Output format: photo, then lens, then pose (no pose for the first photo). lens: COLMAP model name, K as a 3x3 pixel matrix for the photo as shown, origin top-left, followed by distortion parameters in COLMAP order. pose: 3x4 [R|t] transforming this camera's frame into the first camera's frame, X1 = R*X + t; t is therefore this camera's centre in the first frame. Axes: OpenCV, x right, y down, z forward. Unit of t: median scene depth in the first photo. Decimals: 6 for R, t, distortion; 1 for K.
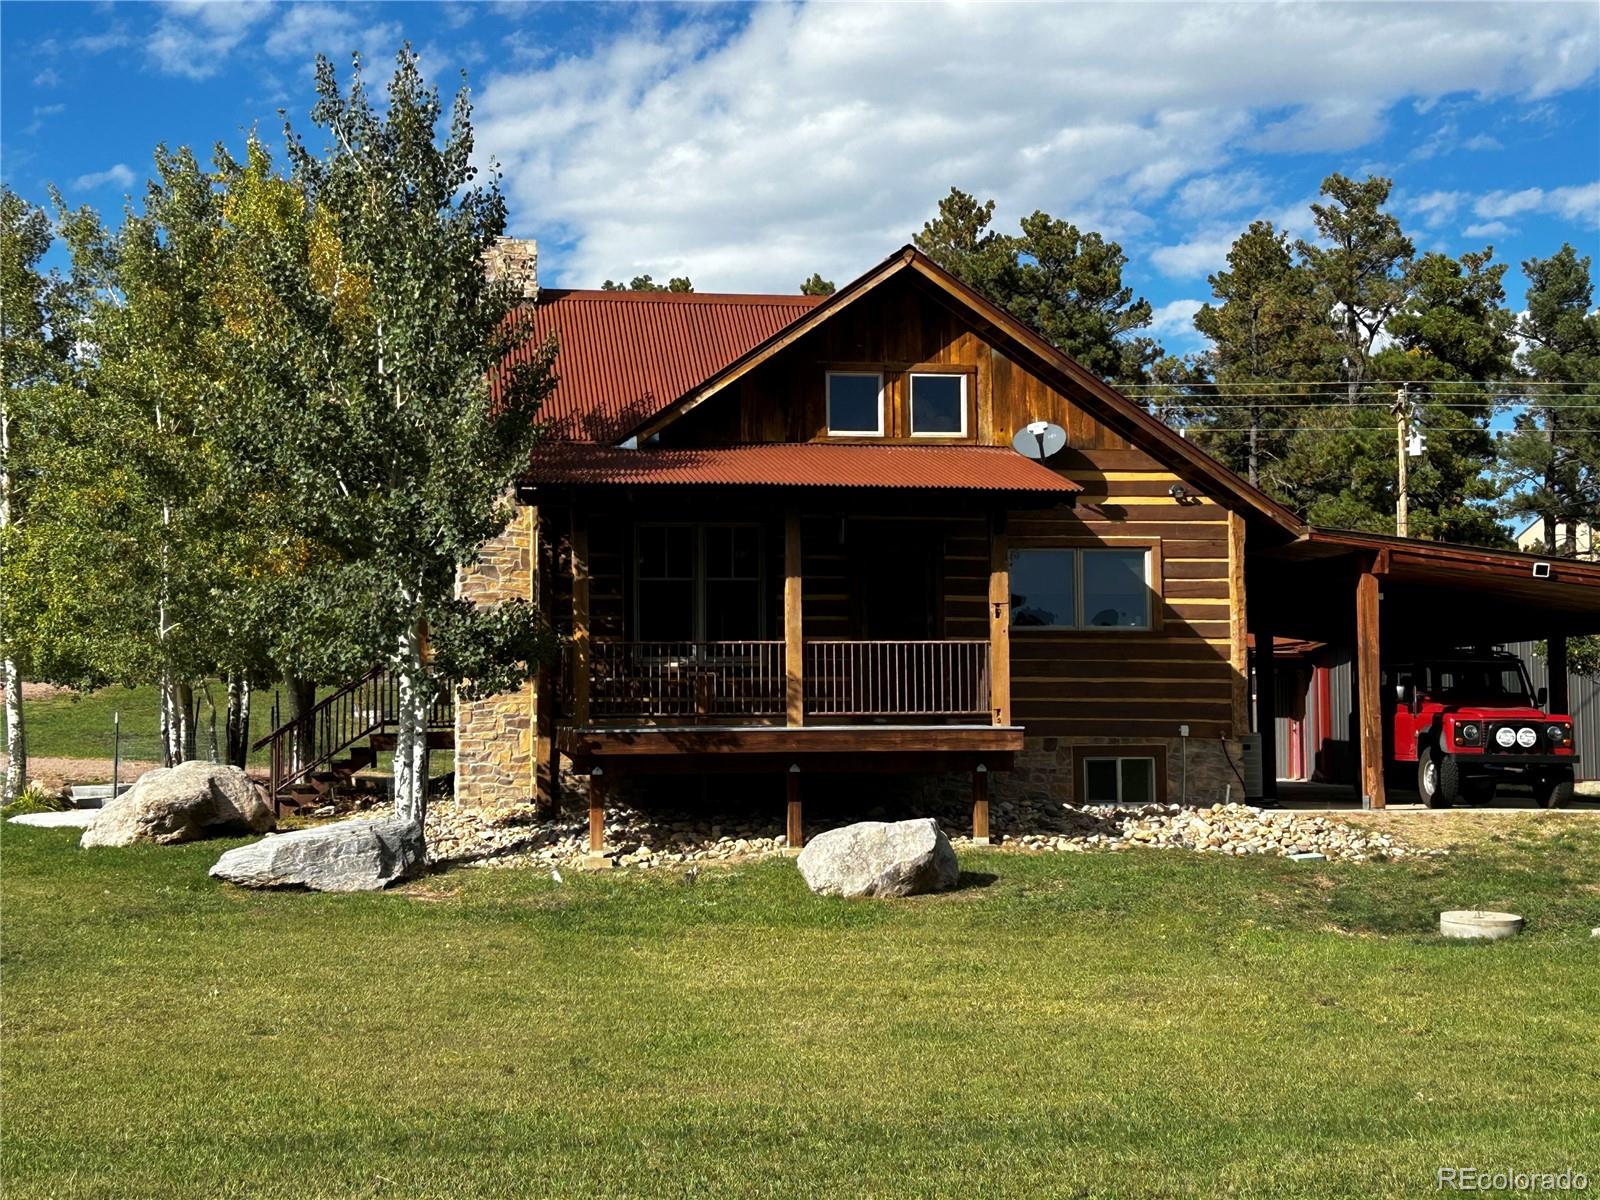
lens RADIAL K [[2423.8, 0, 787.6], [0, 2423.8, 591.1], [0, 0, 1]] dist [0.102301, 0.000000]
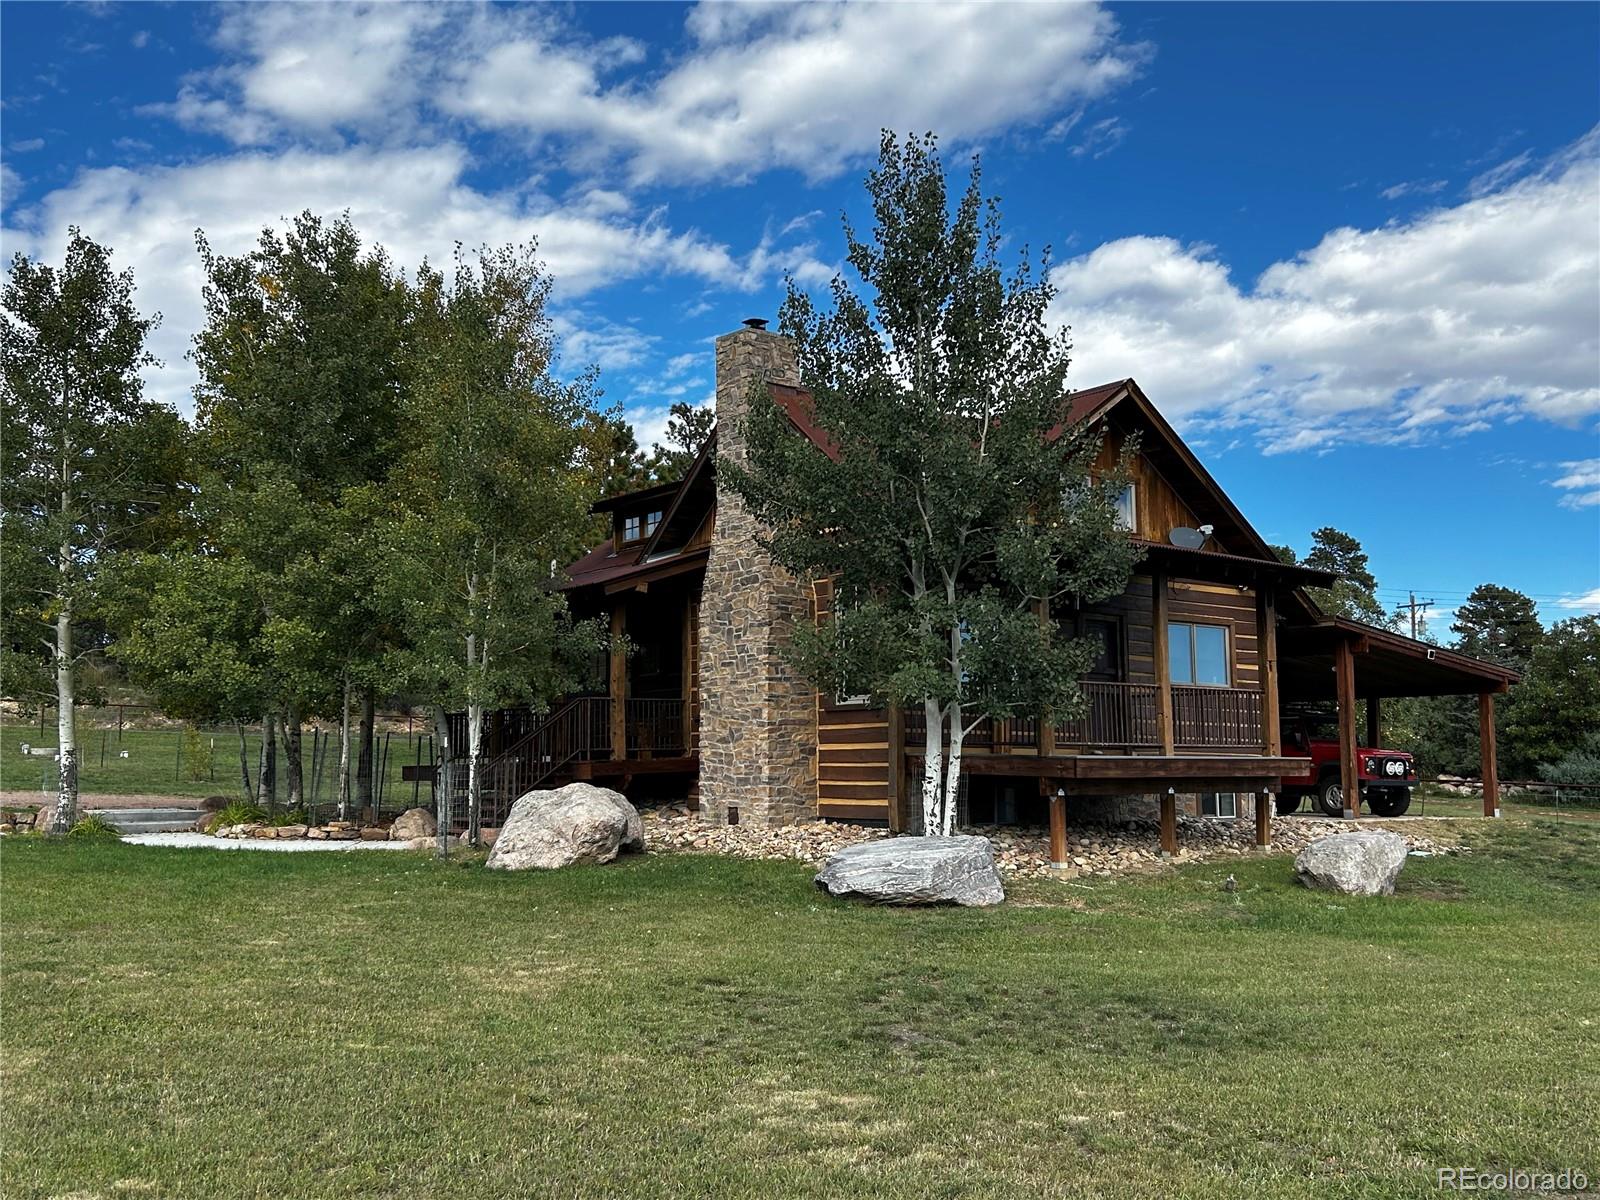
lens RADIAL K [[1531.7, 0, 811.6], [0, 1531.7, 606.8], [0, 0, 1]] dist [0.052073, 0.000000]
pose [[0.868943, 0.057566, 0.491553, -0.520379], [-0.032840, 0.997730, -0.058792, 0.031915], [-0.493822, 0.034944, 0.868861, 0.406726]]
